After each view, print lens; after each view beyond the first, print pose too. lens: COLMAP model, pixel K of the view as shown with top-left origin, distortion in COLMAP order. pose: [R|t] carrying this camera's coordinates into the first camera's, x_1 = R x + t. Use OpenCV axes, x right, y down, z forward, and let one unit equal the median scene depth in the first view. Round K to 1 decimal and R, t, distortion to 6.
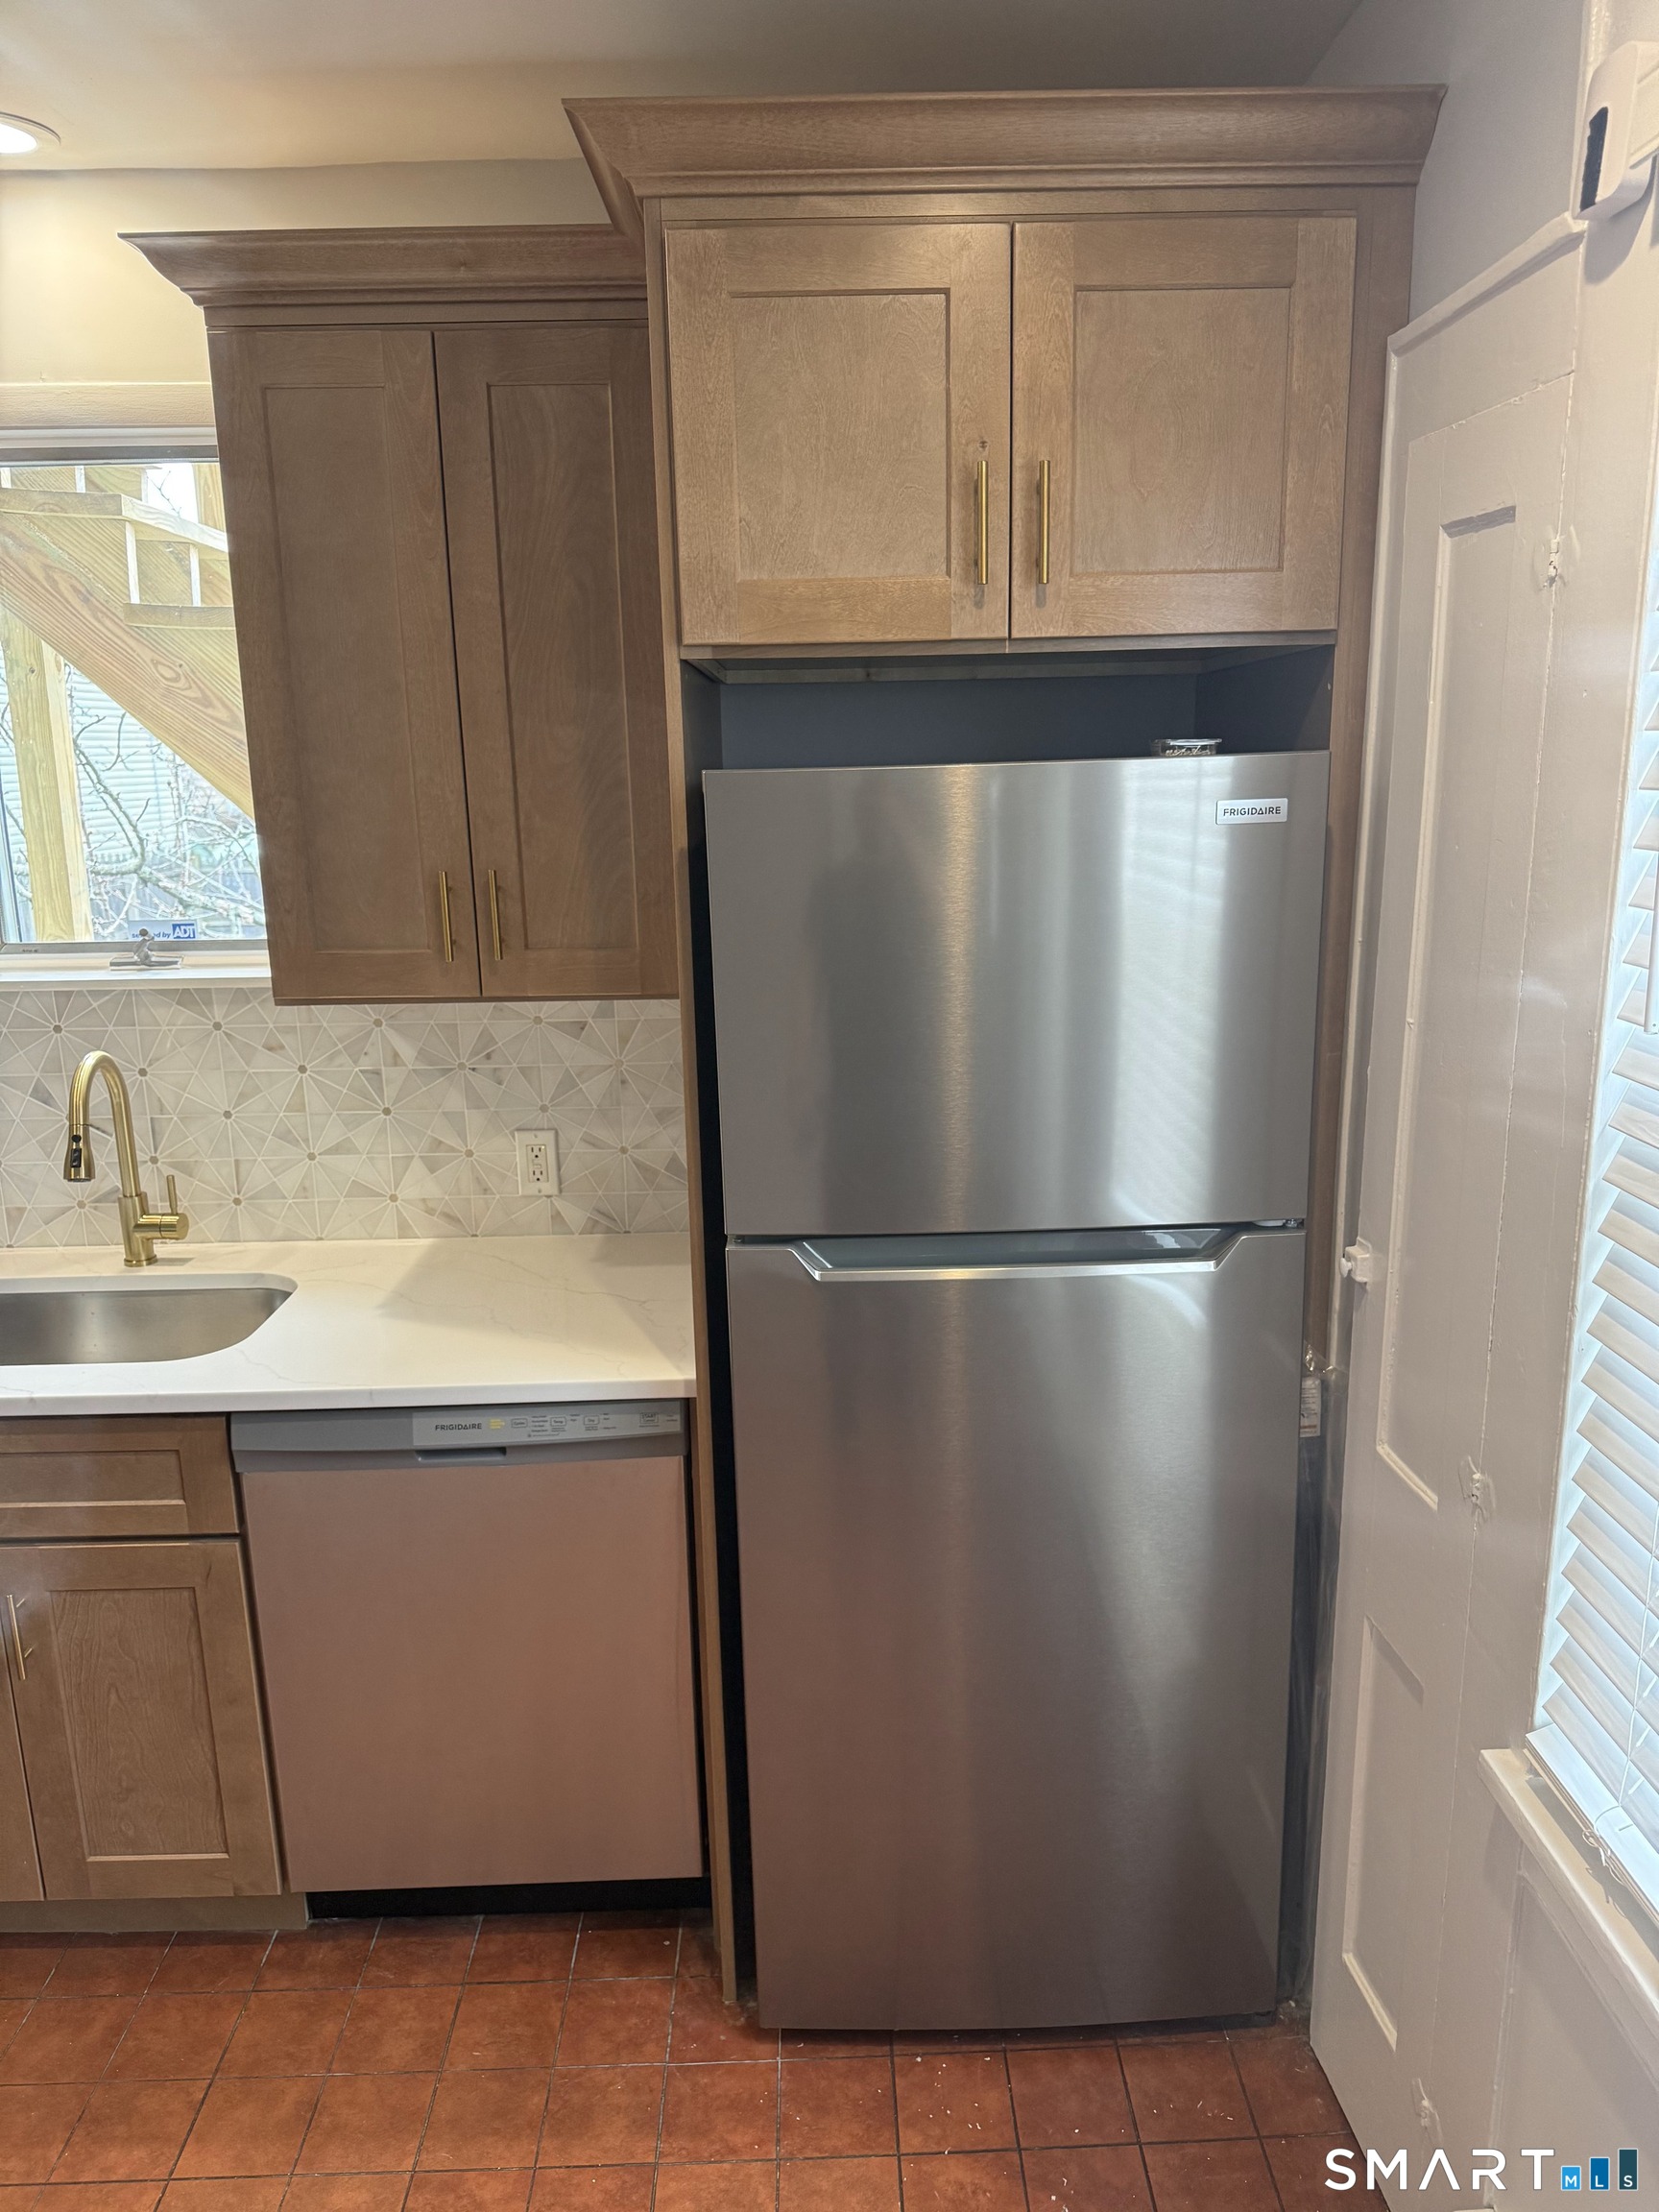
lens RADIAL K [[1526.2, 0, 837.4], [0, 1526.2, 1111.7], [0, 0, 1]] dist [0.088706, -0.123905]
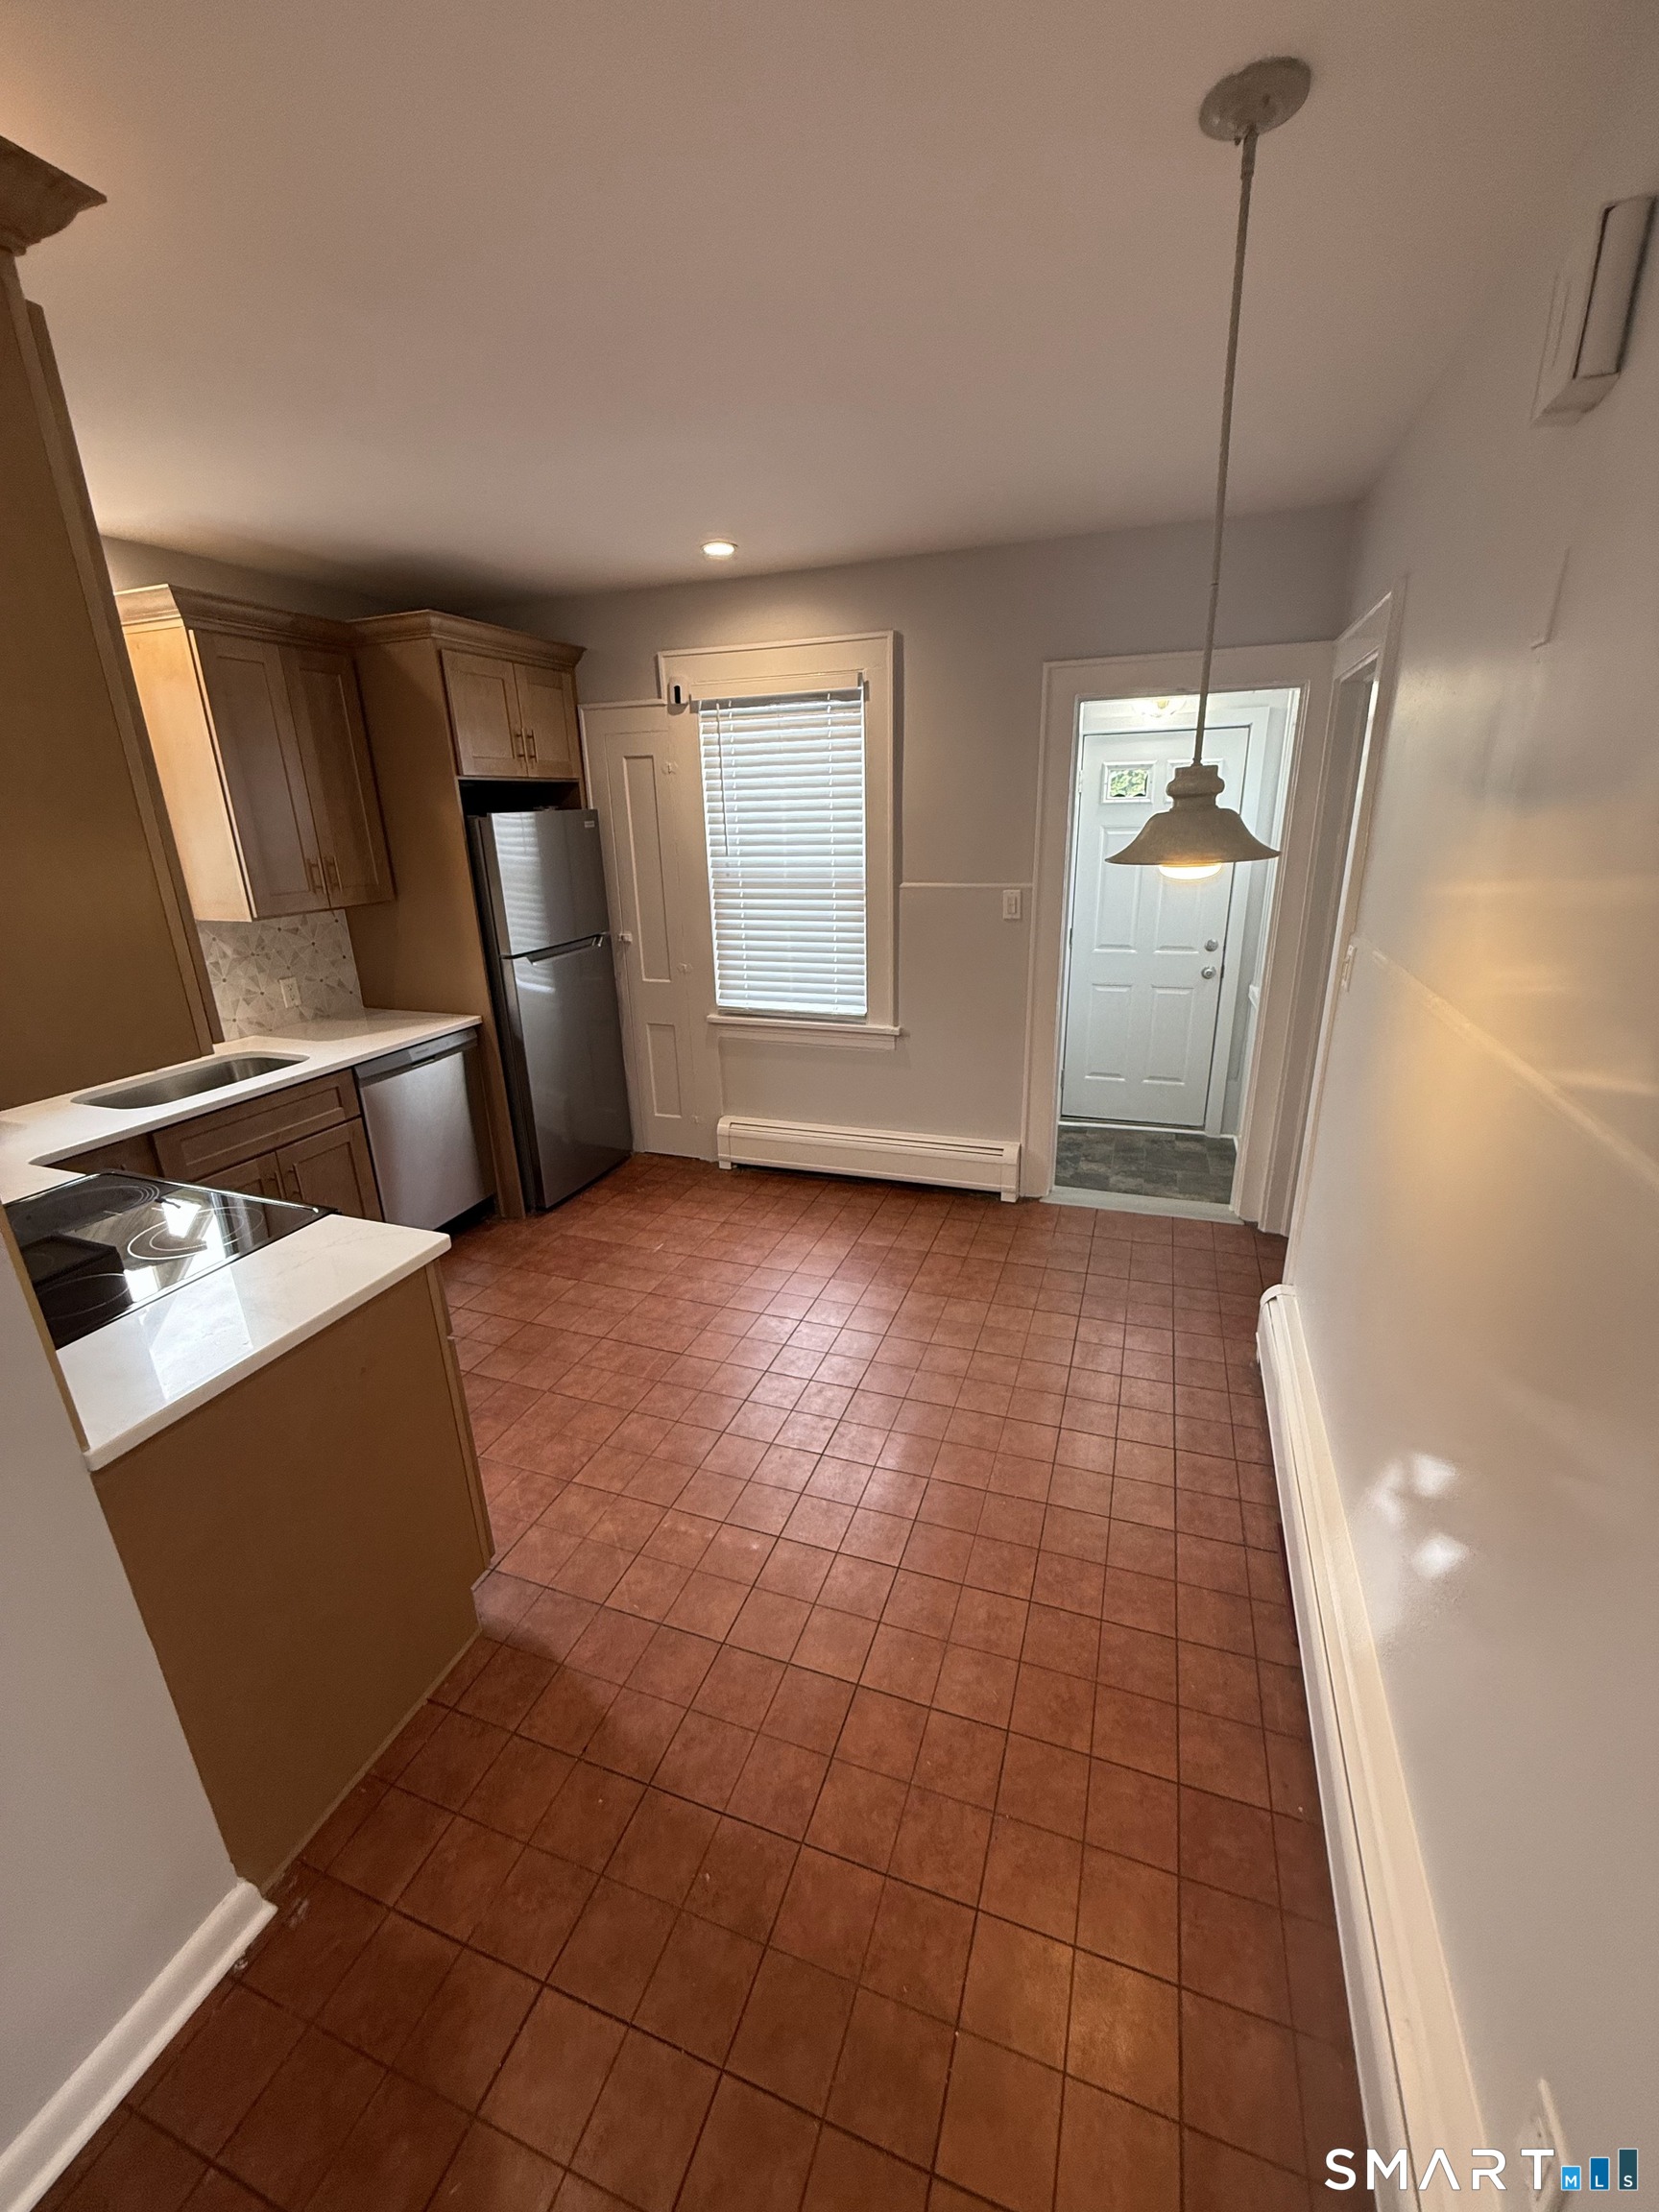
lens RADIAL K [[877.9, 0, 838.2], [0, 877.9, 1101.9], [0, 0, 1]] dist [-0.001563, -0.000234]
pose [[0.359713, -0.290232, 0.886776, -1.147080], [0.227047, 0.949053, 0.218515, 0.090462], [-0.905017, 0.122737, 0.407283, -0.280053]]
